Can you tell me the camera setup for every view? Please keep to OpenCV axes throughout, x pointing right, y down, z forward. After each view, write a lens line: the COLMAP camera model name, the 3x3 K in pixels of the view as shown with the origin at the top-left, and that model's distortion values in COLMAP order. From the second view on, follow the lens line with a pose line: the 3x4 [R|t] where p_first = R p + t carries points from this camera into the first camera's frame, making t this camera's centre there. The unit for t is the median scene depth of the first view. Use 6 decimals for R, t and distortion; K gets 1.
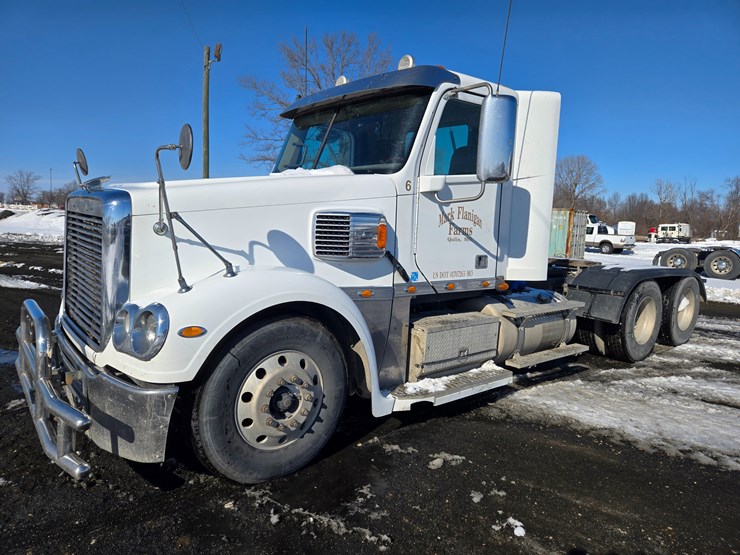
lens RADIAL K [[491.8, 0, 366.8], [0, 491.8, 274.9], [0, 0, 1]] dist [0.084780, -0.063434]
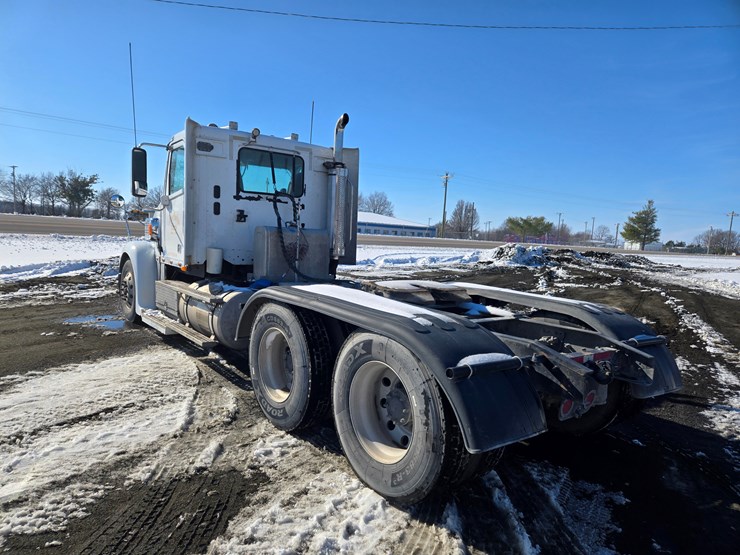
lens RADIAL K [[492.9, 0, 362.3], [0, 492.9, 283.0], [0, 0, 1]] dist [0.076972, -0.053796]
pose [[-0.028546, 0.054788, -0.998090, 1.835866], [-0.161856, 0.985067, 0.058702, -0.108794], [0.986401, 0.163222, -0.019252, 1.700282]]
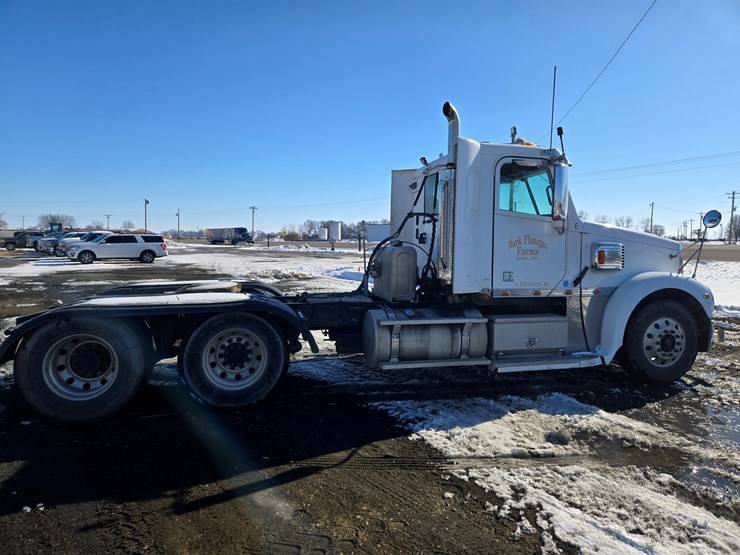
lens RADIAL K [[491.8, 0, 371.2], [0, 491.8, 270.5], [0, 0, 1]] dist [0.084780, -0.063434]
pose [[-0.901908, -0.073055, 0.425705, -0.334343], [0.002719, 0.984612, 0.174731, -0.357657], [-0.431920, 0.158749, -0.887831, 2.900228]]
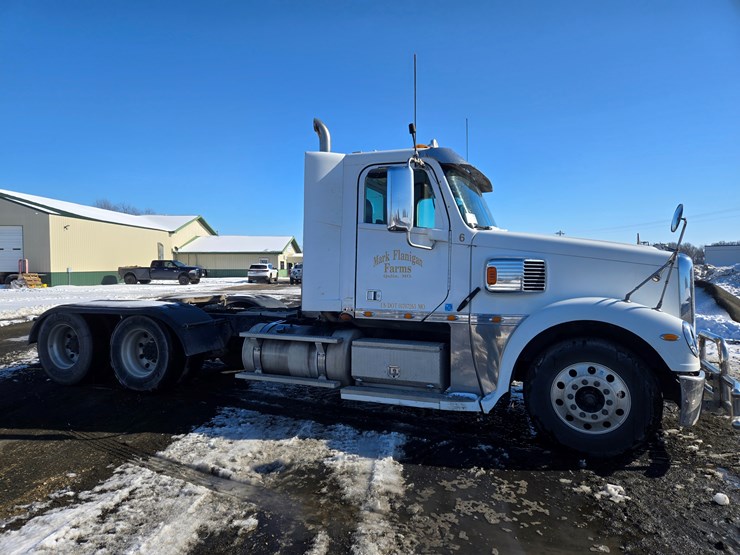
lens RADIAL K [[491.8, 0, 361.9], [0, 491.8, 279.1], [0, 0, 1]] dist [0.084780, -0.063434]
pose [[-0.465549, -0.062453, 0.882816, -1.195897], [0.075807, 0.991027, 0.110085, -0.277162], [-0.881770, 0.118174, -0.456637, 2.078658]]
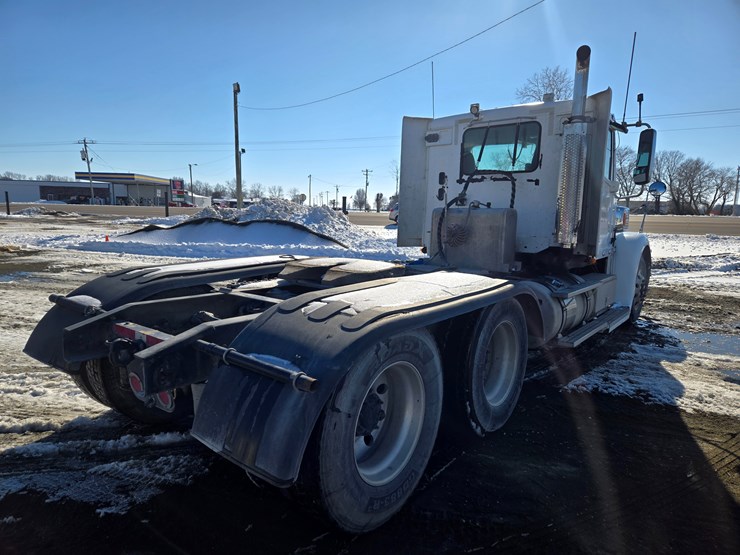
lens RADIAL K [[491.8, 0, 364.5], [0, 491.8, 284.6], [0, 0, 1]] dist [0.084780, -0.063434]
pose [[-0.975535, -0.029994, -0.217789, 0.885895], [-0.083576, 0.966870, 0.241201, -0.256182], [0.203339, 0.253502, -0.945722, 2.740420]]
